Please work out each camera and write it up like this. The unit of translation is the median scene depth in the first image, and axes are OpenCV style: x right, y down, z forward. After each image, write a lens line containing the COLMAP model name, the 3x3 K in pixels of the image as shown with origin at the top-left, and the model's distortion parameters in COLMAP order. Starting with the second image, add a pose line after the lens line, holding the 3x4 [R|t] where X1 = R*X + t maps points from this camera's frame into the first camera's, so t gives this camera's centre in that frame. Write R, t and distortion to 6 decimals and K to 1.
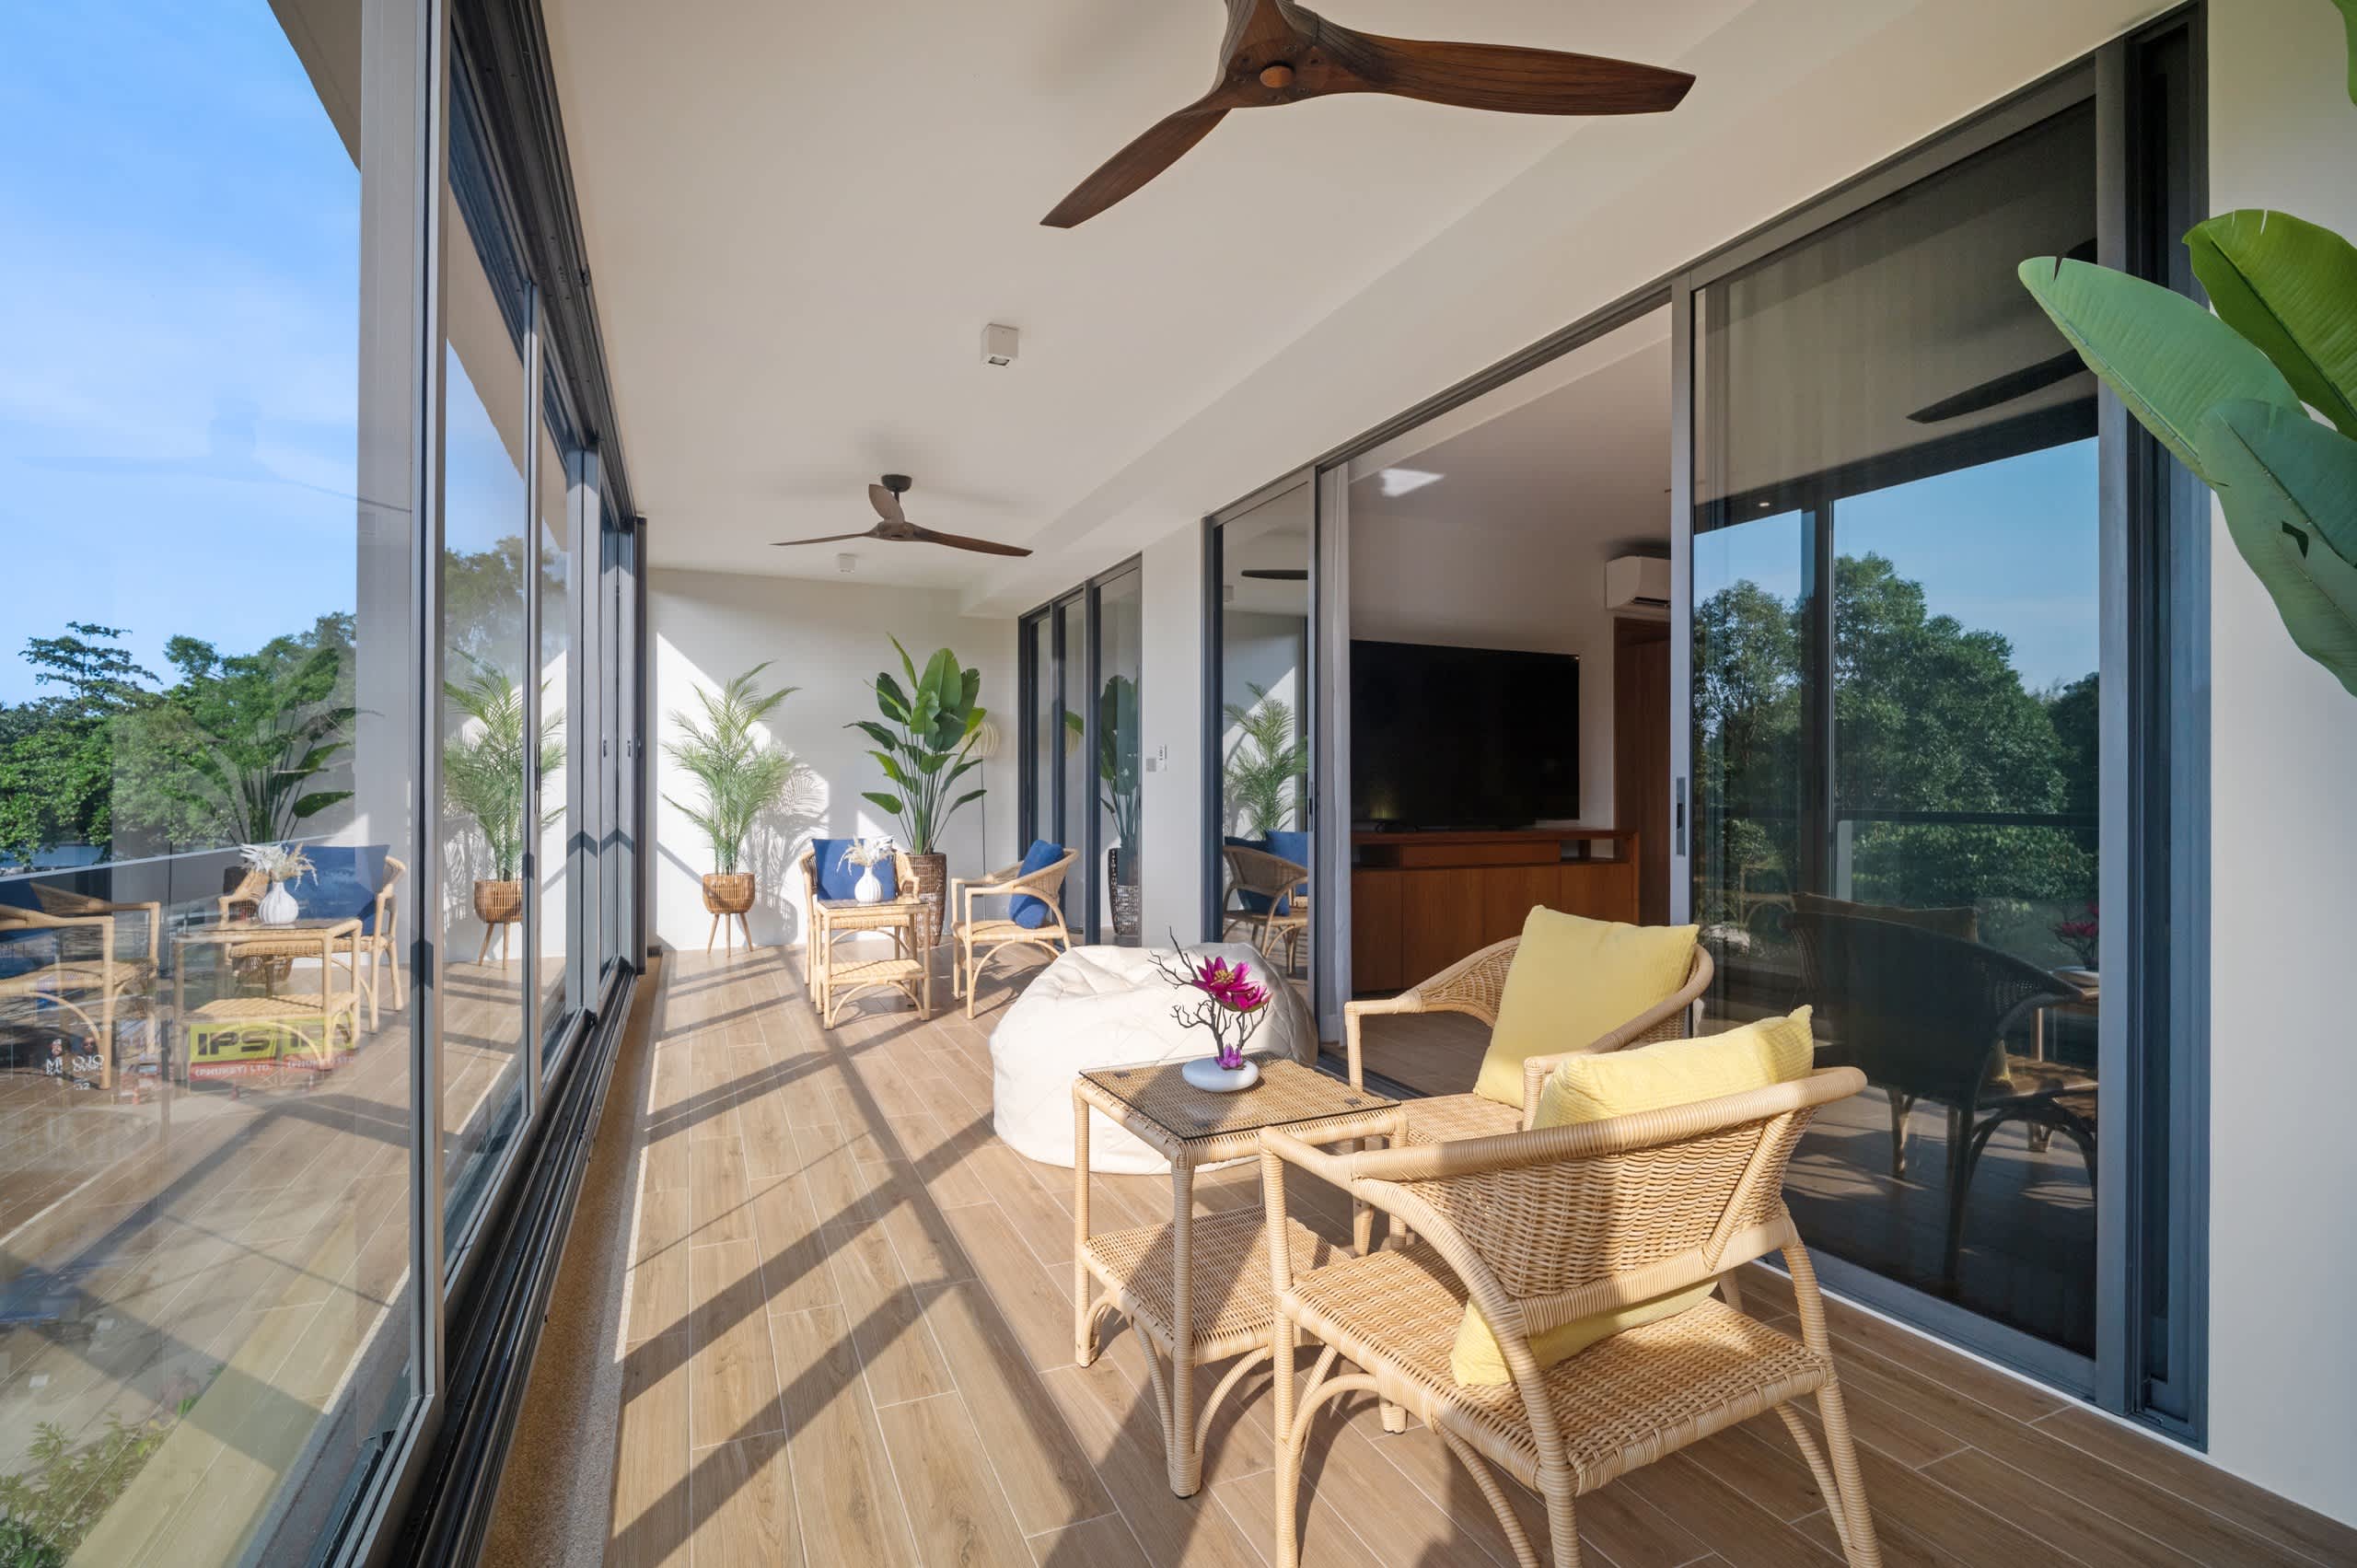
lens RADIAL K [[1122.8, 0, 1178.5], [0, 1122.8, 784.0], [0, 0, 1]] dist [-0.002378, -0.000253]
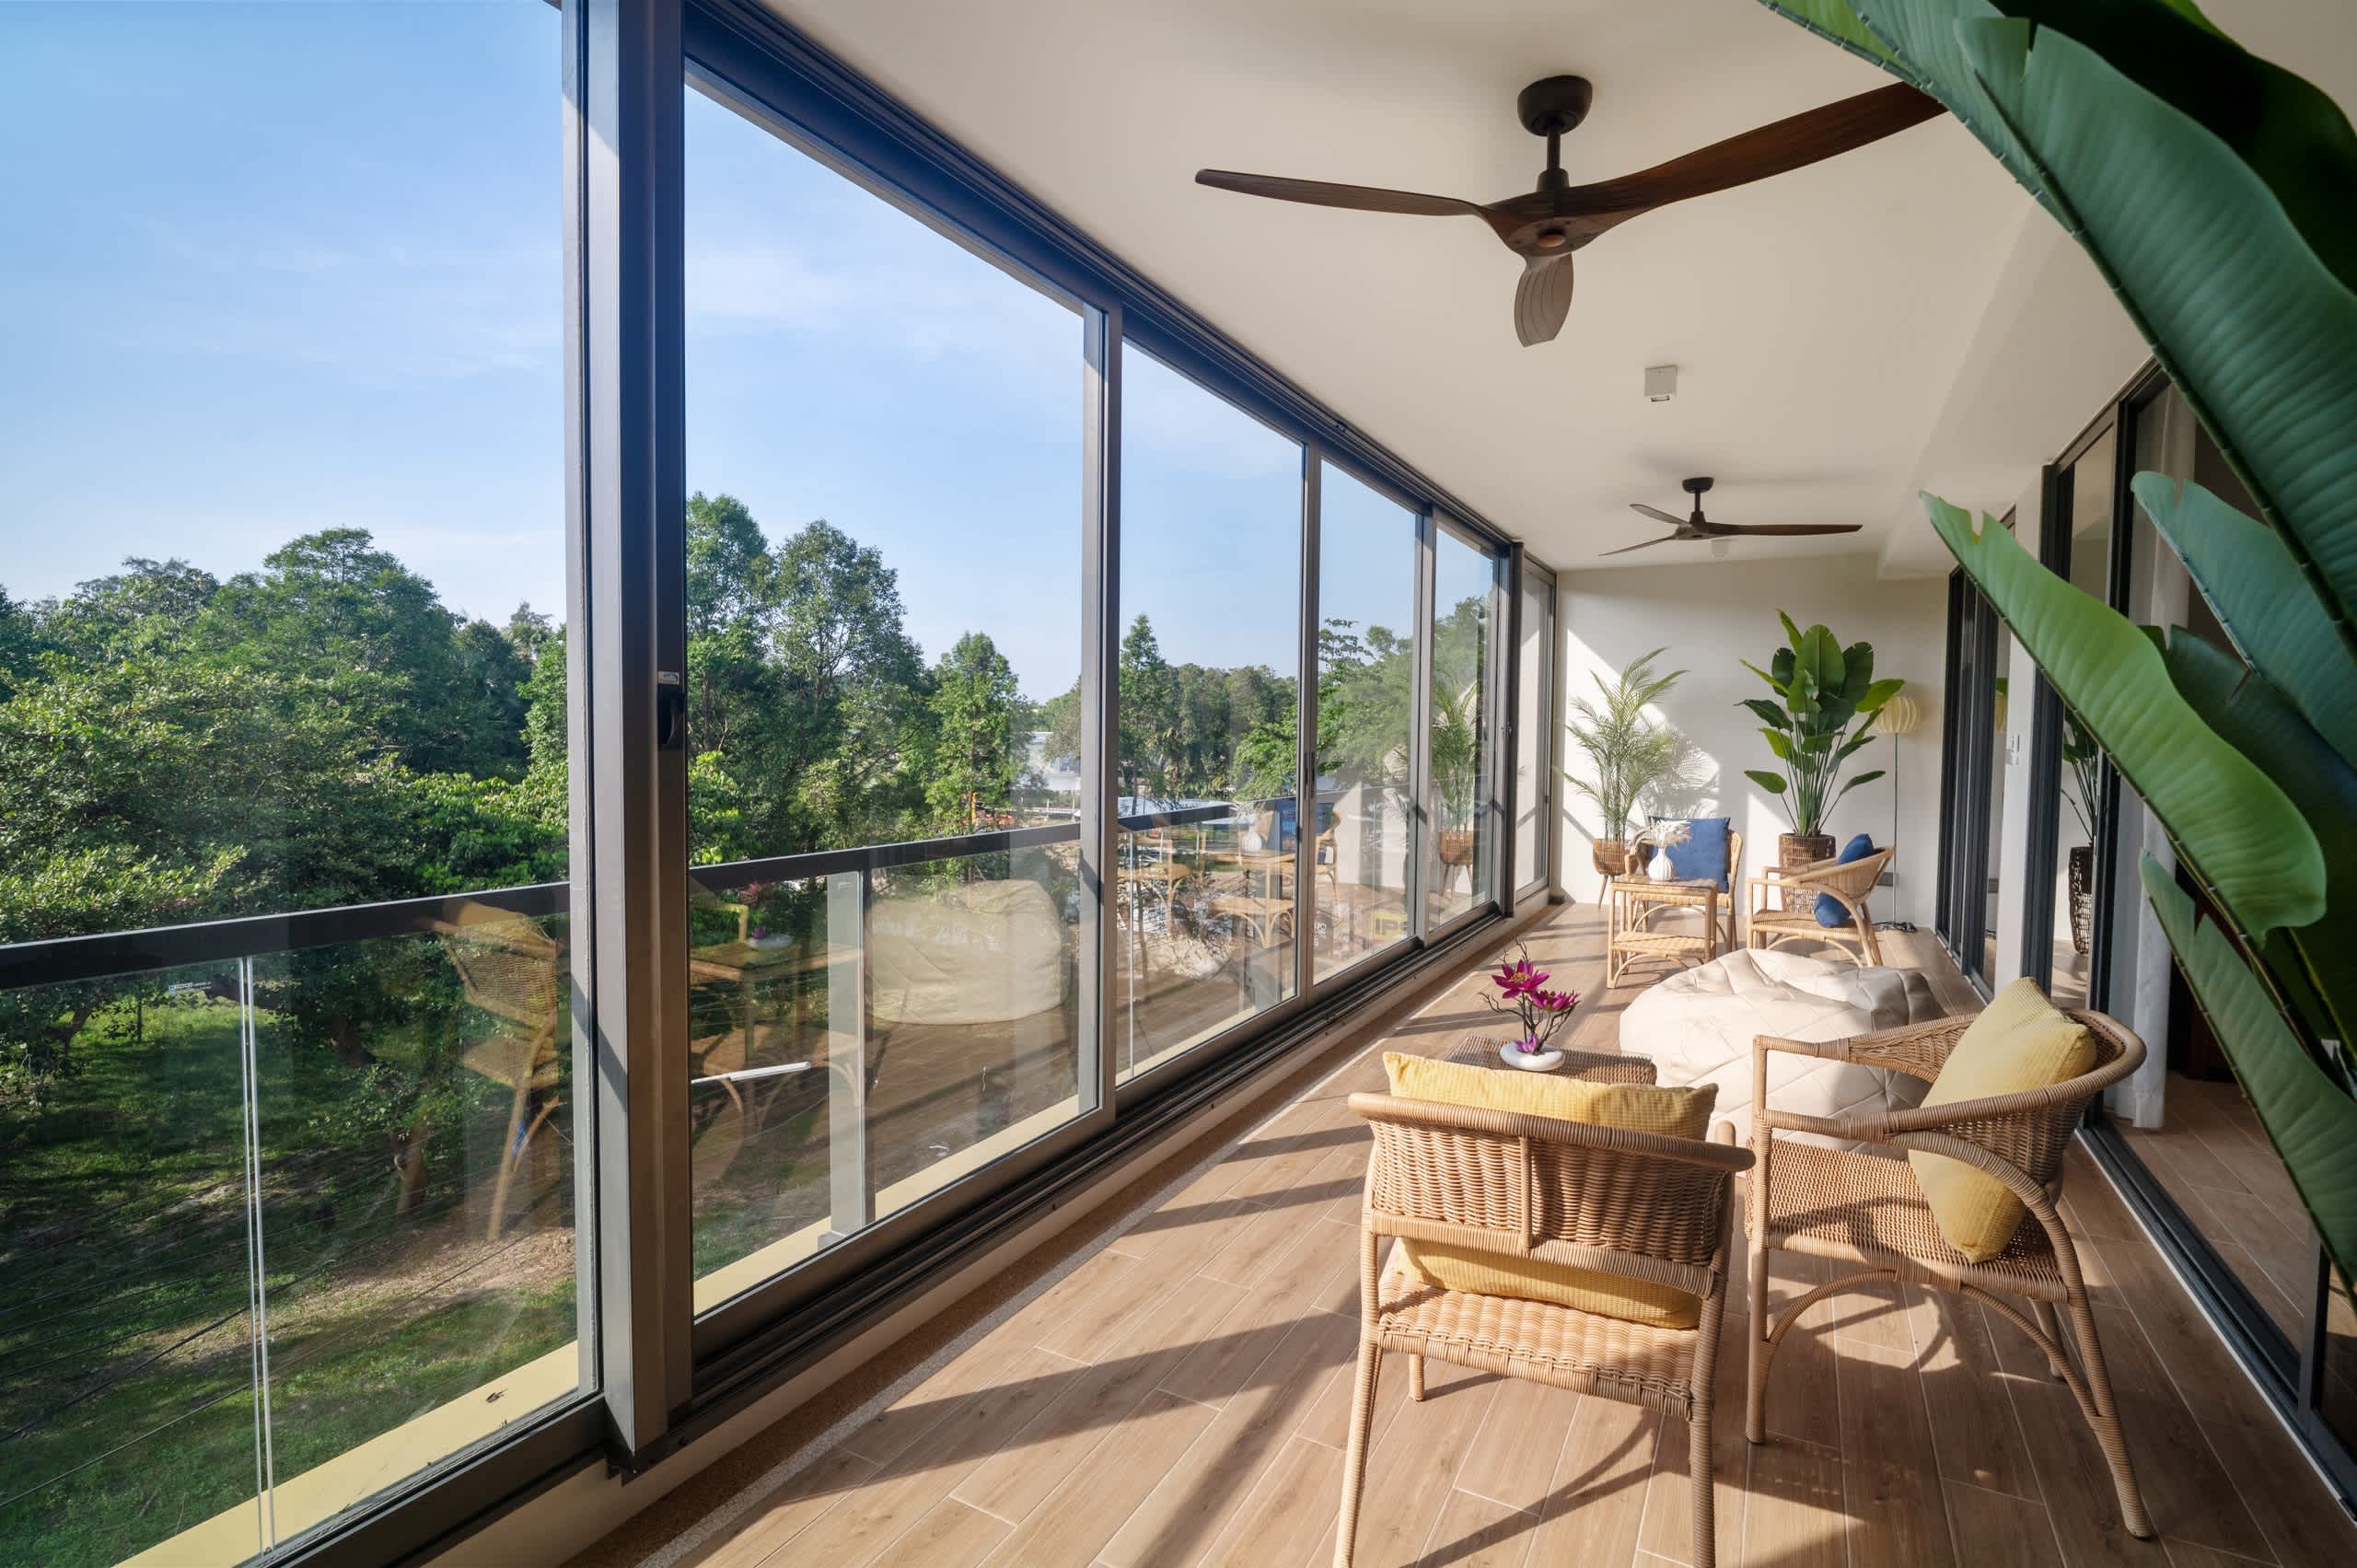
lens RADIAL K [[1122.8, 0, 1178.5], [0, 1122.8, 784.0], [0, 0, 1]] dist [-0.002378, -0.000253]
pose [[0.593136, 0.043531, -0.803924, 0.228068], [-0.003701, 0.998674, 0.051346, -0.029894], [0.805094, -0.027480, 0.592511, -0.011442]]
